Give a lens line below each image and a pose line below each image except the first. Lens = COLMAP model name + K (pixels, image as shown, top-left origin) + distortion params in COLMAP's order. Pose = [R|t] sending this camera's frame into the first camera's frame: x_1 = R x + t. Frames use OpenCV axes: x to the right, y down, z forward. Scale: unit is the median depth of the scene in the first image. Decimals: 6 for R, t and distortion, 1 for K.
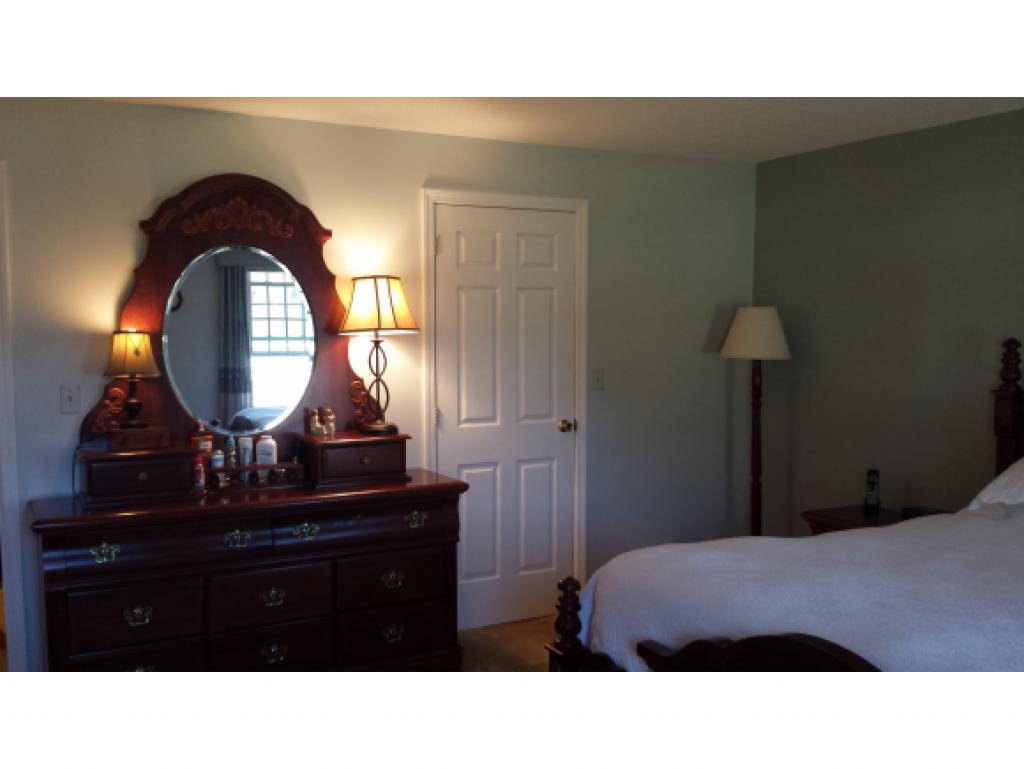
lens RADIAL K [[938.0, 0, 512.0], [0, 938.0, 384.5], [0, 0, 1]] dist [0.128821, -0.231011]
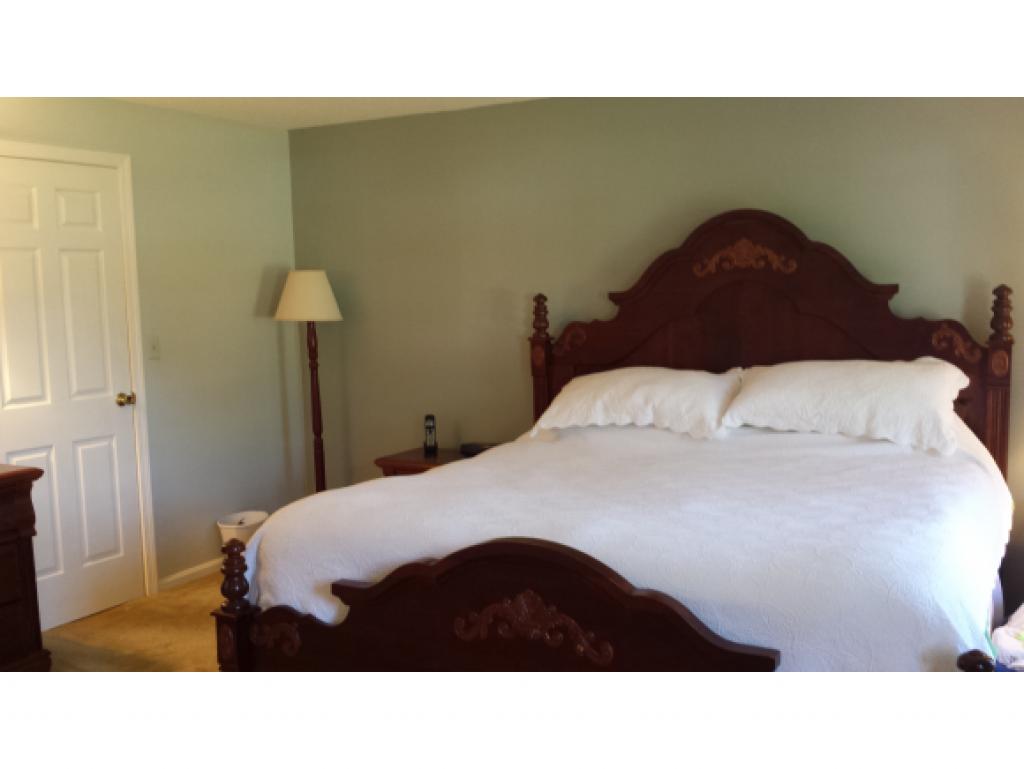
lens RADIAL K [[946.1, 0, 512.7], [0, 946.1, 368.4], [0, 0, 1]] dist [0.162020, -0.465670]
pose [[0.847033, -0.060648, 0.528070, -0.117740], [0.054464, 0.998143, 0.027273, 0.008913], [-0.528743, 0.005660, 0.848763, 0.000320]]
